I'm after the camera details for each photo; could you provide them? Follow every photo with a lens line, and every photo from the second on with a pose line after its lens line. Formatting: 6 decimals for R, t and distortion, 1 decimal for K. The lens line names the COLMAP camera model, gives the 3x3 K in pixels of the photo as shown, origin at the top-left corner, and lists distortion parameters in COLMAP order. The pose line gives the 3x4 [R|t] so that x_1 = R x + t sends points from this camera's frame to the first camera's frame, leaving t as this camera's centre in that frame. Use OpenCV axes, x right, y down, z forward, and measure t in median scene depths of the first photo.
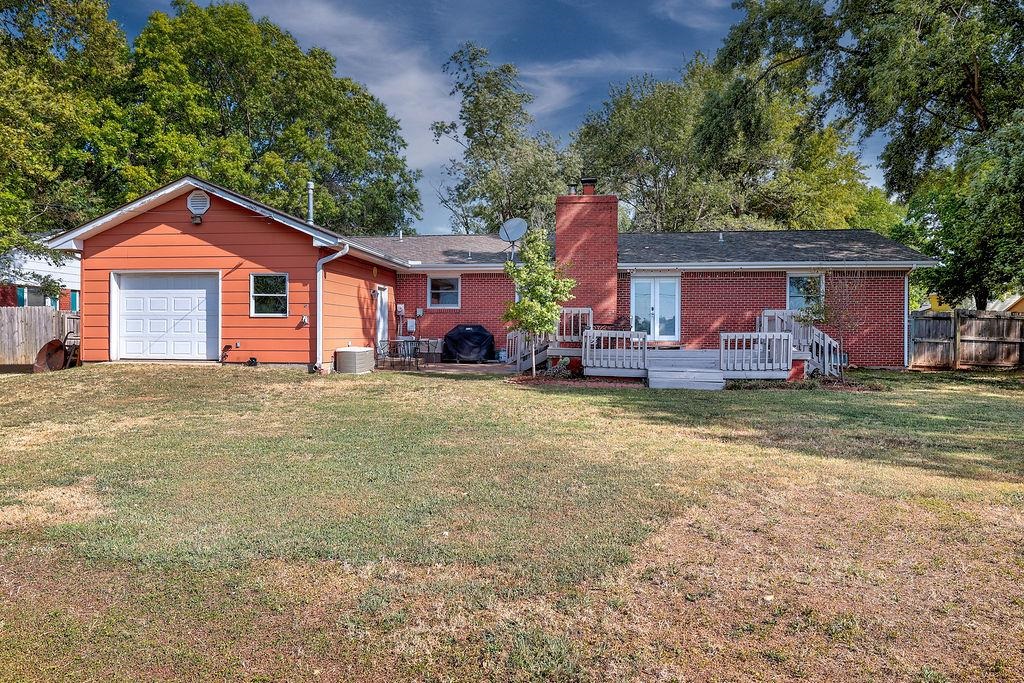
lens RADIAL K [[693.2, 0, 512.0], [0, 693.2, 341.5], [0, 0, 1]] dist [0.009222, 0.001420]
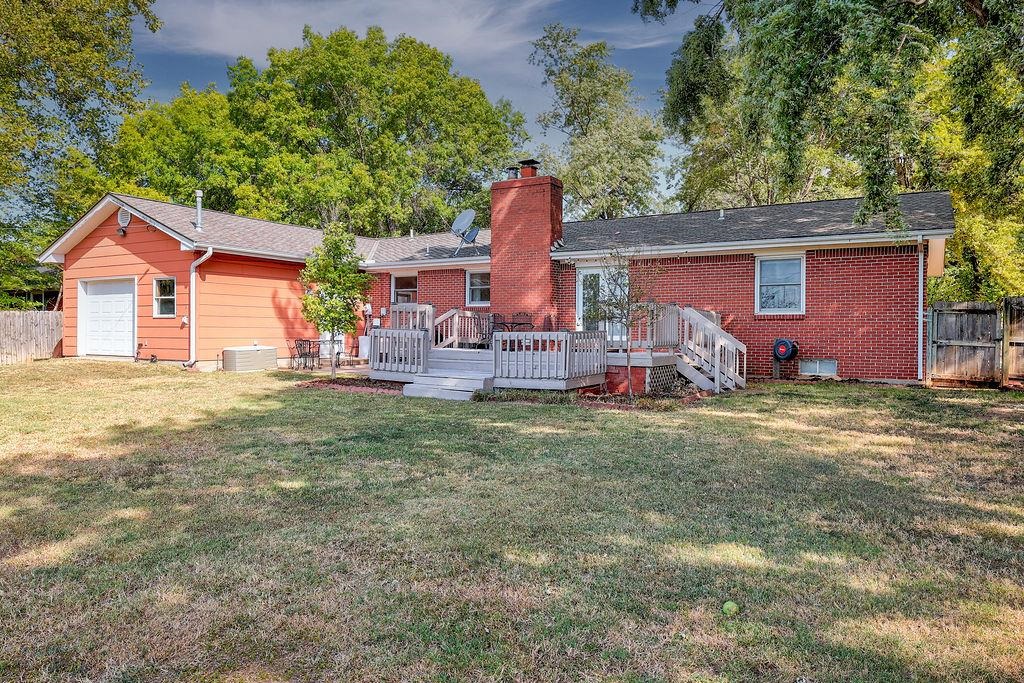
lens RADIAL K [[706.8, 0, 512.0], [0, 706.8, 341.5], [0, 0, 1]] dist [-0.000145, 0.000808]
pose [[0.914301, 0.005026, -0.405004, 0.488616], [-0.005645, 0.999984, -0.000333, -0.000611], [0.404996, 0.002590, 0.914315, 0.171517]]
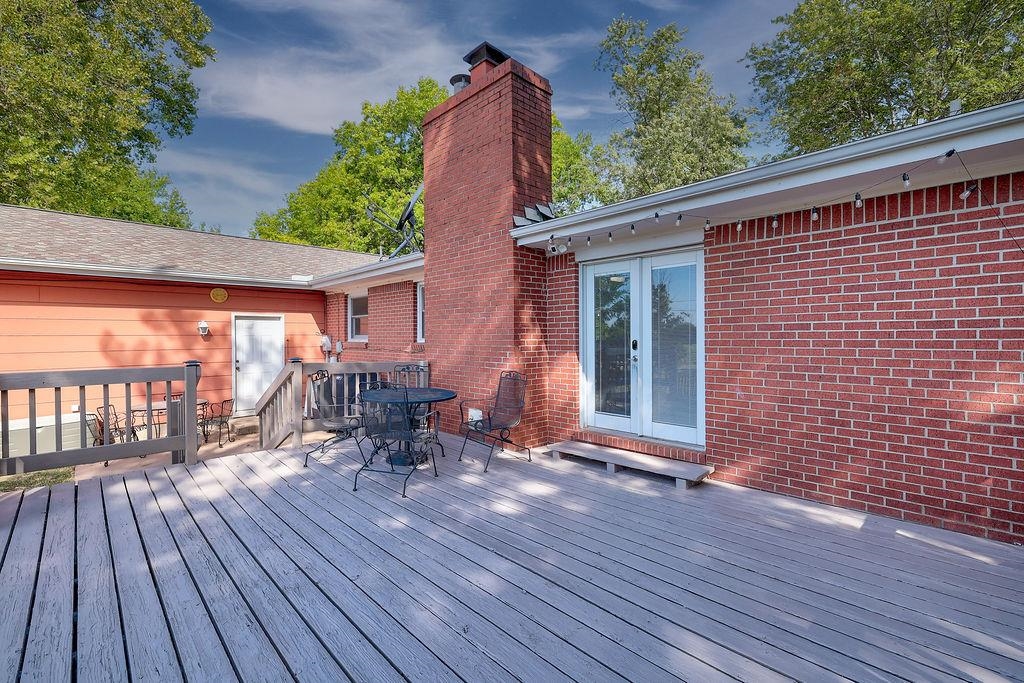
lens RADIAL K [[442.2, 0, 512.0], [0, 442.2, 341.5], [0, 0, 1]] dist [0.000725, 0.000057]
pose [[0.780090, -0.002376, -0.625663, 0.318608], [0.003255, 0.999995, 0.000261, -0.052946], [0.625659, -0.002240, 0.780093, 0.838950]]
